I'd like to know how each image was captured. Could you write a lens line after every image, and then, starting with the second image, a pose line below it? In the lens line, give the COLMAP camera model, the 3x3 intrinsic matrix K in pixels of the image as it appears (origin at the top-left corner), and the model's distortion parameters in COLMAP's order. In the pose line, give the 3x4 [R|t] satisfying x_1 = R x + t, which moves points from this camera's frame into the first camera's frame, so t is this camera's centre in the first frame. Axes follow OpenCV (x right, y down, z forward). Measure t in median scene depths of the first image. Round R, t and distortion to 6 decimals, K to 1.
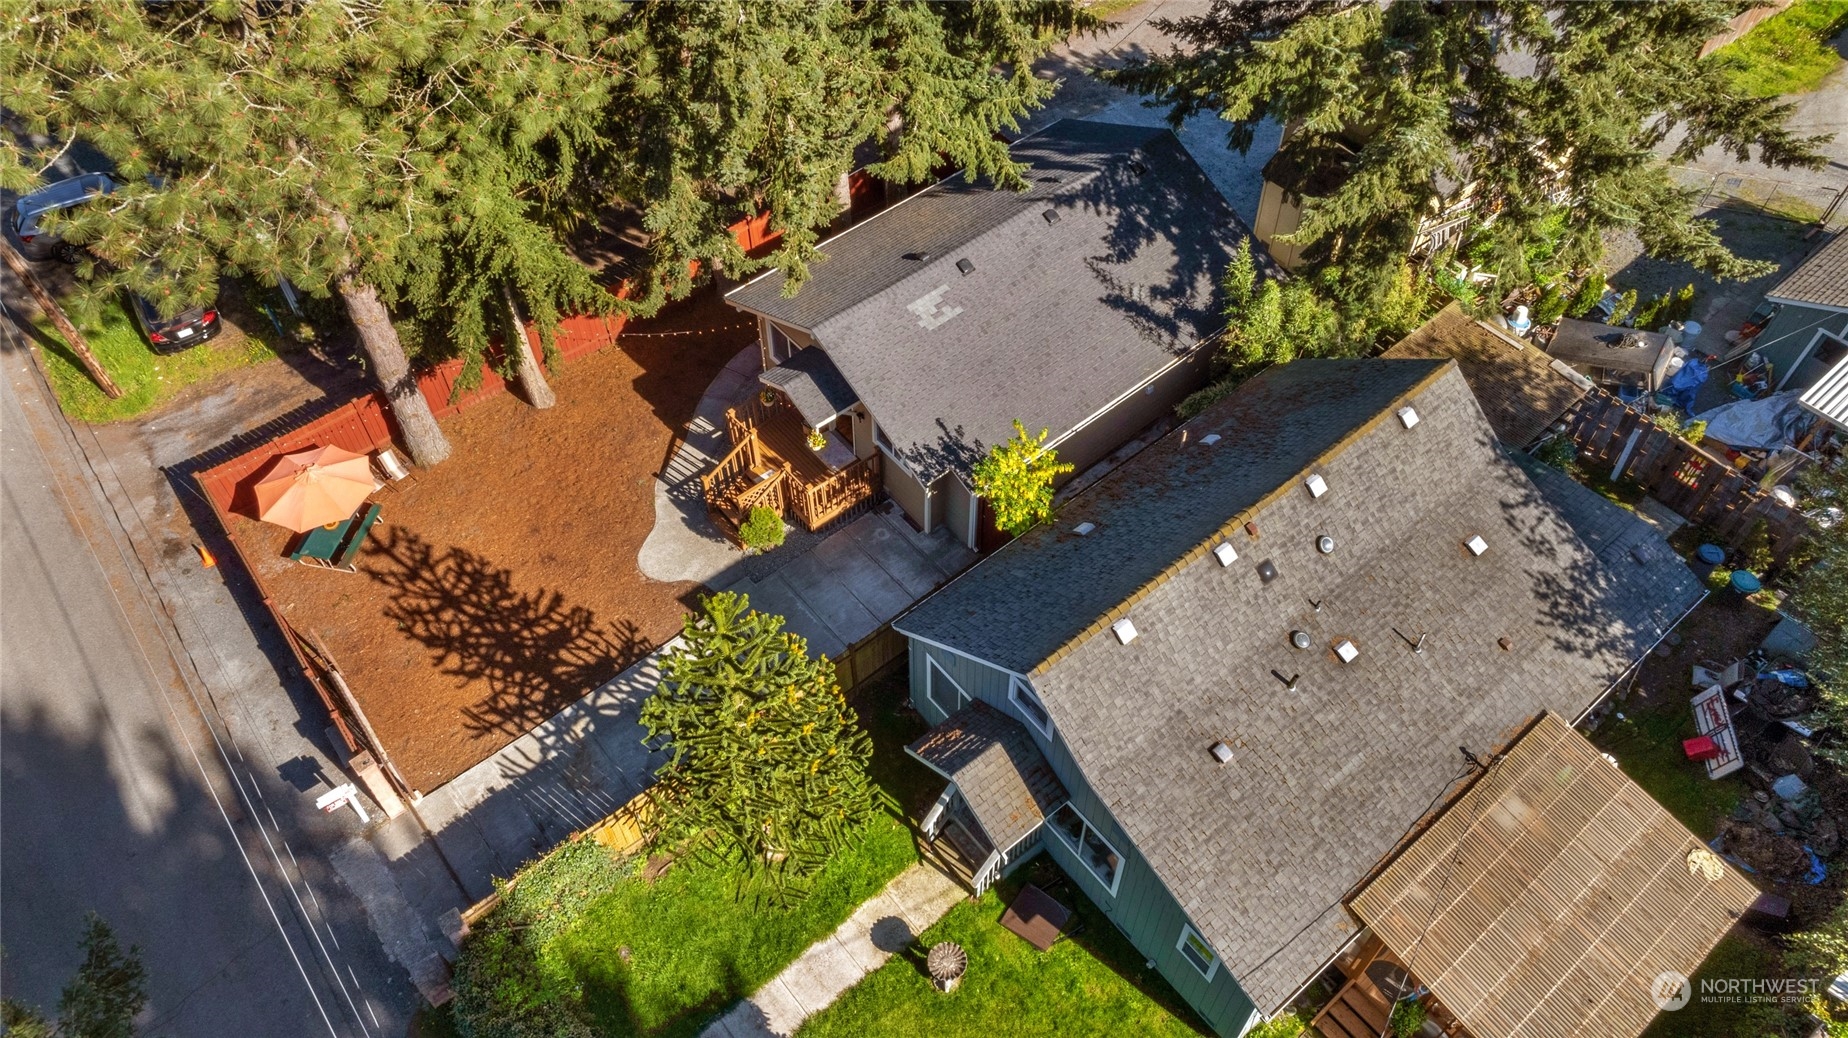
lens RADIAL K [[1379.5, 0, 973.6], [0, 1379.5, 469.5], [0, 0, 1]] dist [-0.013836, -0.010438]
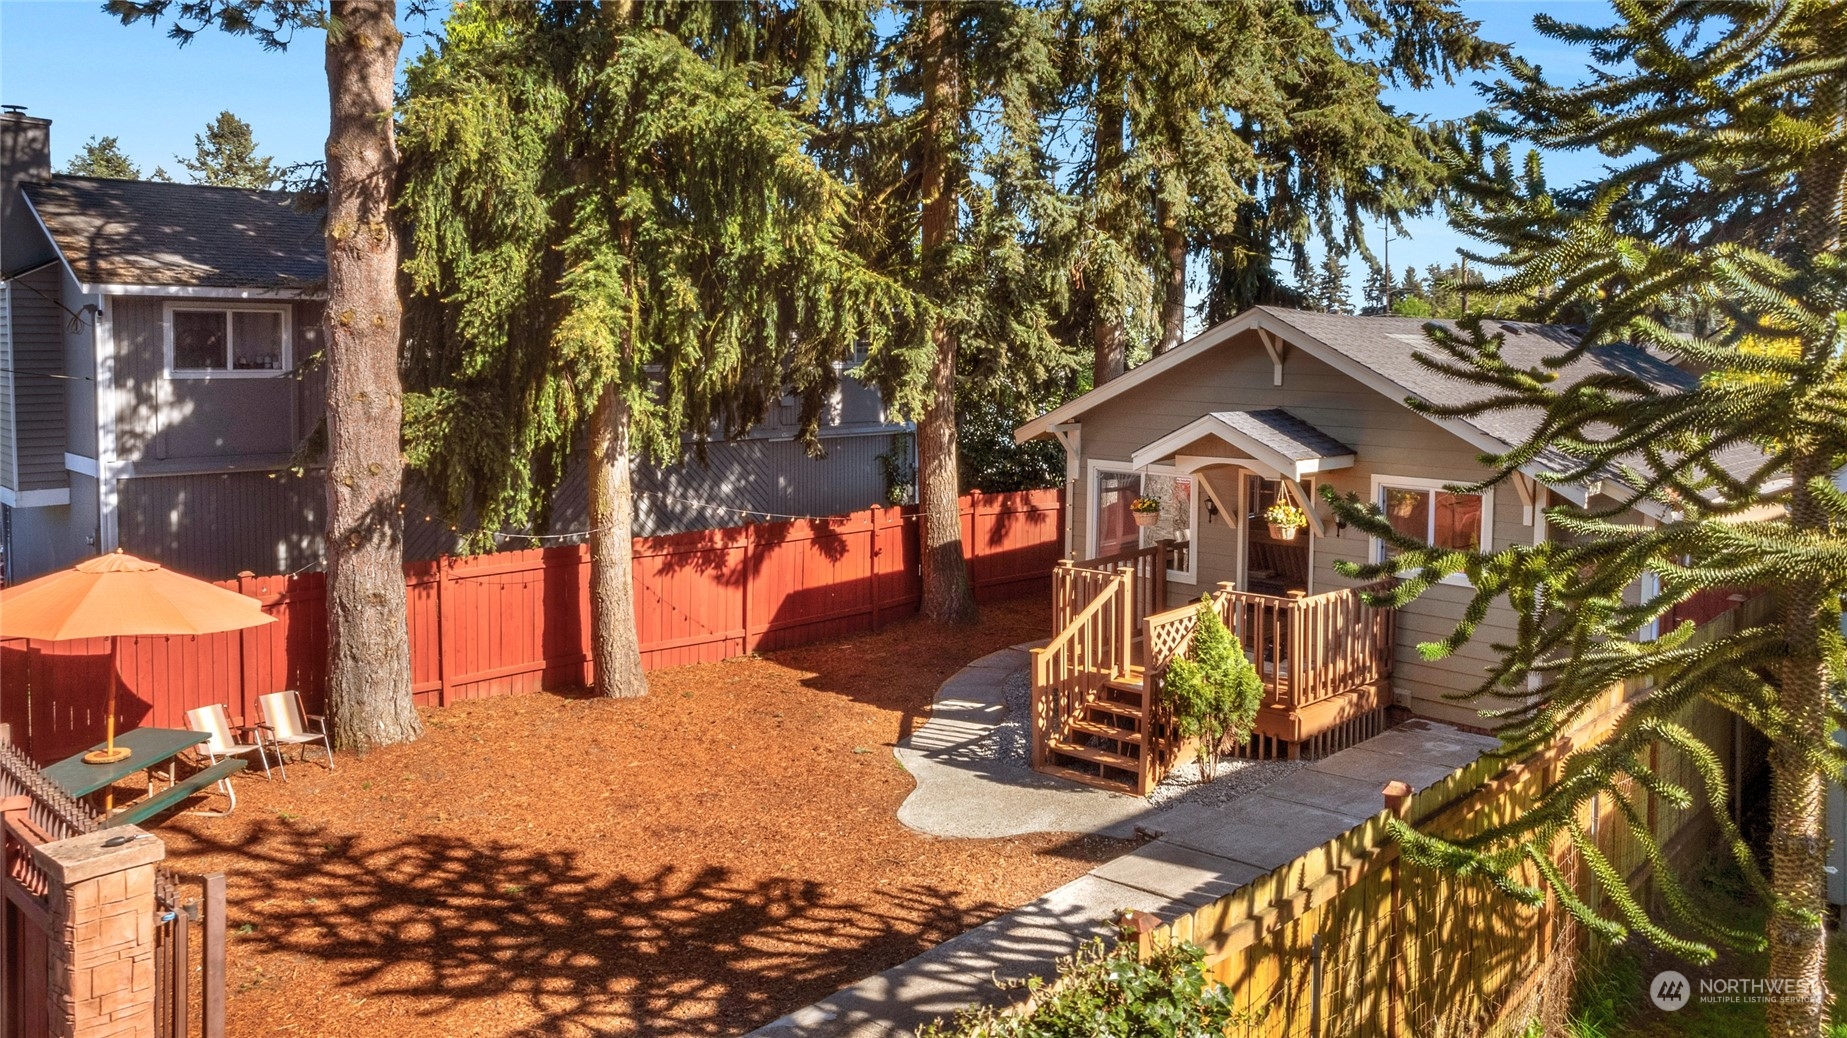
lens RADIAL K [[1378.8, 0, 973.1], [0, 1378.8, 469.6], [0, 0, 1]] dist [-0.013836, -0.010438]
pose [[0.986357, -0.021909, 0.163156, -0.299785], [0.144012, 0.594993, -0.790724, 0.338031], [-0.079752, 0.803433, 0.590030, 0.713152]]
